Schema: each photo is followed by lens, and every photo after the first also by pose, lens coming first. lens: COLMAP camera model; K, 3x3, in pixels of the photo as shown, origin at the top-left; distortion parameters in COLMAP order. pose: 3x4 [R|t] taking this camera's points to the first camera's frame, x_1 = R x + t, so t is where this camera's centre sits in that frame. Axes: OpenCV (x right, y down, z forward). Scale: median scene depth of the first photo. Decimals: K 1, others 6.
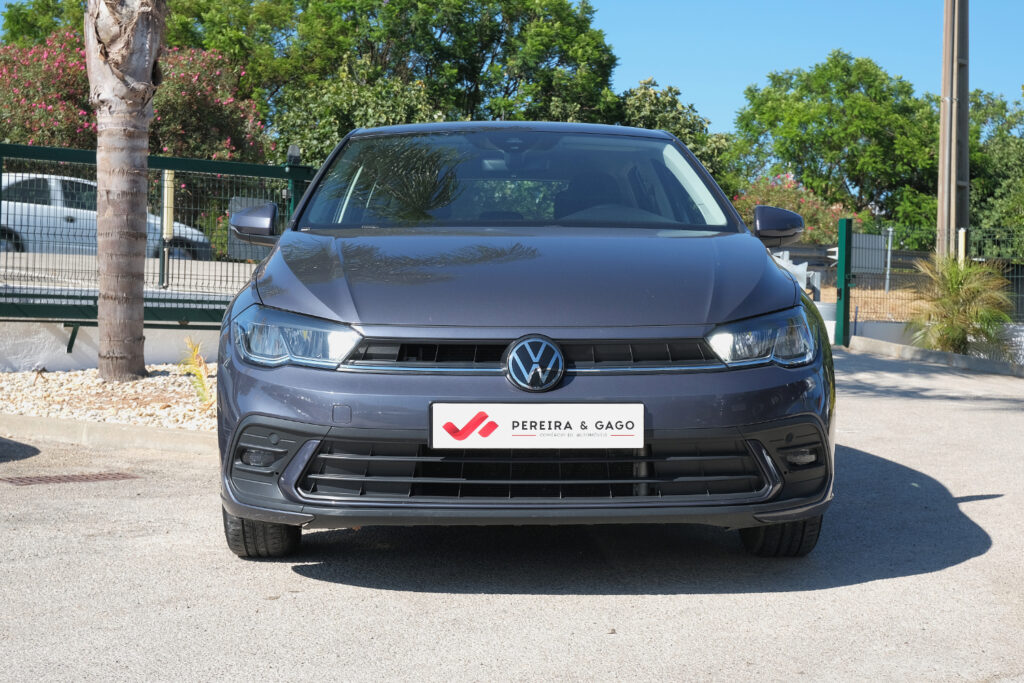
lens RADIAL K [[1648.9, 0, 511.5], [0, 1648.9, 340.5], [0, 0, 1]] dist [0.035829, 0.000000]
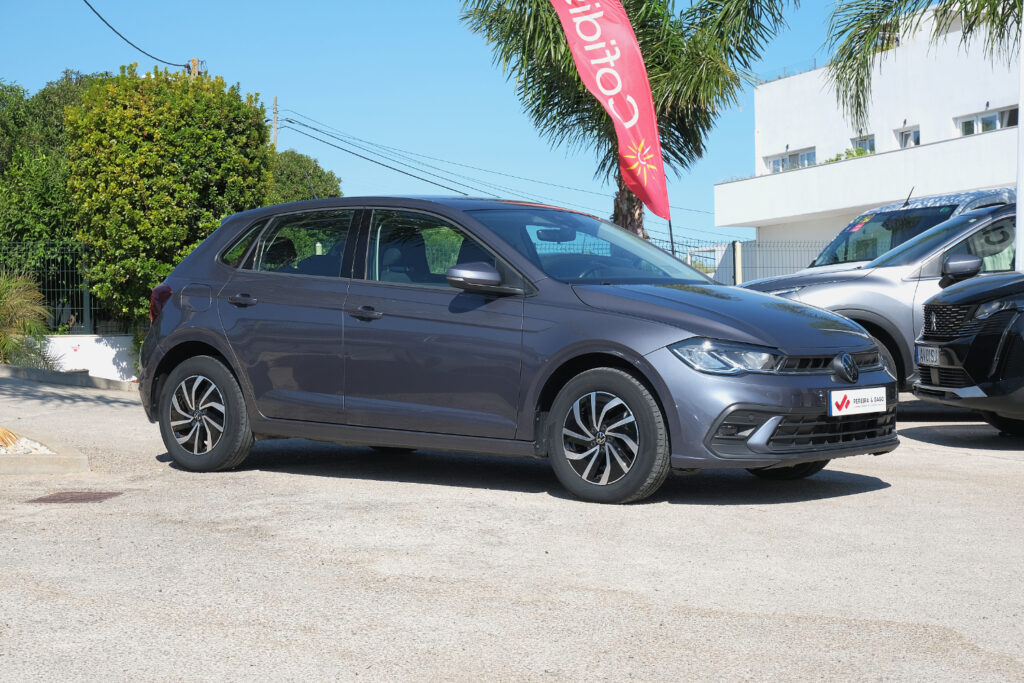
lens RADIAL K [[1998.1, 0, 515.6], [0, 1998.1, 342.0], [0, 0, 1]] dist [-0.075940, 0.000000]
pose [[0.649199, -0.021548, 0.760313, -1.411089], [0.022808, 0.999701, 0.008858, -0.031167], [-0.760276, 0.011590, 0.649496, -0.108356]]
